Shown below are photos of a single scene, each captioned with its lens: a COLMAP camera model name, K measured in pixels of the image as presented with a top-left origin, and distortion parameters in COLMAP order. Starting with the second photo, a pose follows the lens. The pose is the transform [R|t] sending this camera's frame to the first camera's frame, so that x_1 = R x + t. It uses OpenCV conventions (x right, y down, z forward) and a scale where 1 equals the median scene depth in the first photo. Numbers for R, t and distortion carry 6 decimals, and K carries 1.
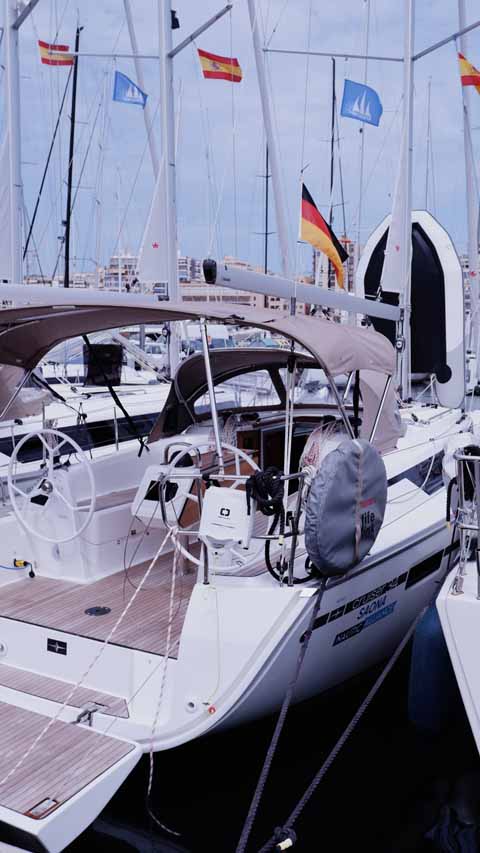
lens RADIAL K [[853.3, 0, 241.2], [0, 853.3, 425.4], [0, 0, 1]] dist [0.019775, 0.000000]
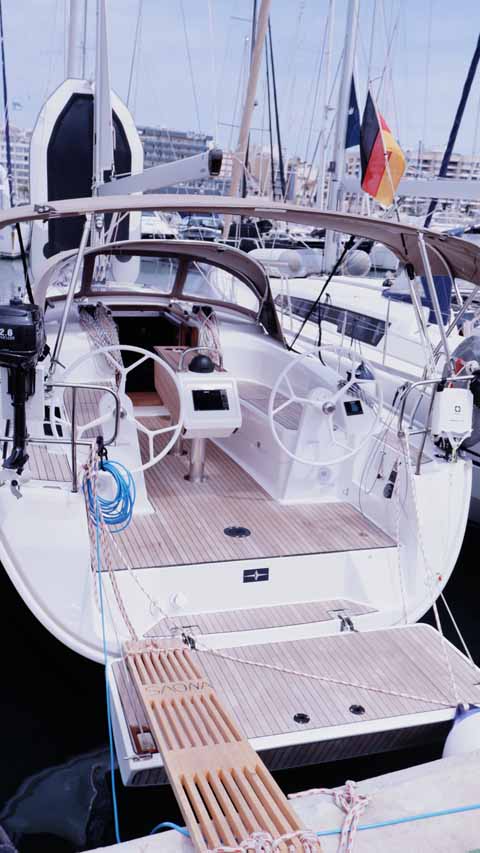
lens RADIAL K [[824.0, 0, 237.9], [0, 824.0, 426.6], [0, 0, 1]] dist [-0.010977, 0.000000]
pose [[0.670202, -0.160588, 0.724597, -0.861555], [0.030216, 0.981405, 0.189556, -0.077216], [-0.741563, -0.105147, 0.662592, 0.423819]]
